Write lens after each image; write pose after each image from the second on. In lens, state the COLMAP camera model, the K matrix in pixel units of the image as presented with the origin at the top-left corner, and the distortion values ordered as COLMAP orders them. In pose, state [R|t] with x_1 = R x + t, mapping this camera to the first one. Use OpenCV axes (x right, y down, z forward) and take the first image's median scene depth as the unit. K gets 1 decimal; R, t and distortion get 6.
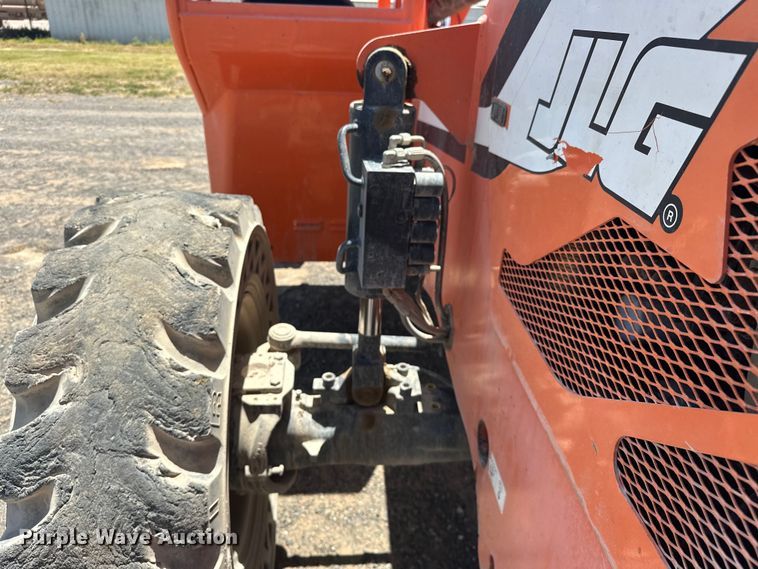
lens RADIAL K [[528.7, 0, 379.0], [0, 528.7, 284.5], [0, 0, 1]] dist [-0.006350, -0.006496]
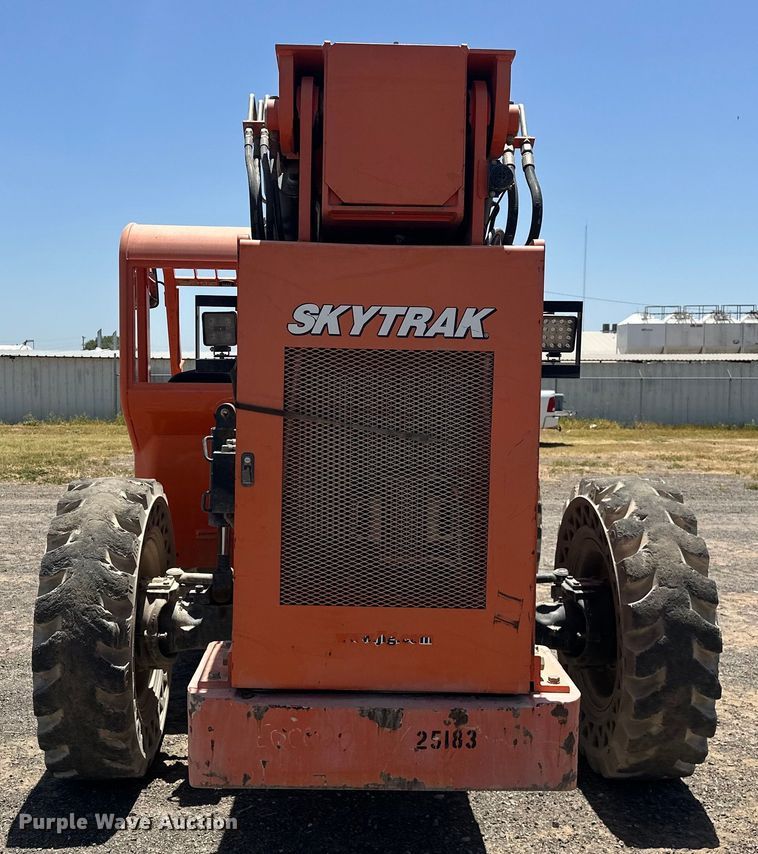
lens RADIAL K [[917.3, 0, 379.0], [0, 917.3, 427.0], [0, 0, 1]] dist [0.014564, -0.010456]
pose [[0.999444, -0.021939, -0.025122, 0.551616], [0.009880, 0.914140, -0.405278, 0.894066], [0.031856, 0.404804, 0.913848, -1.815487]]
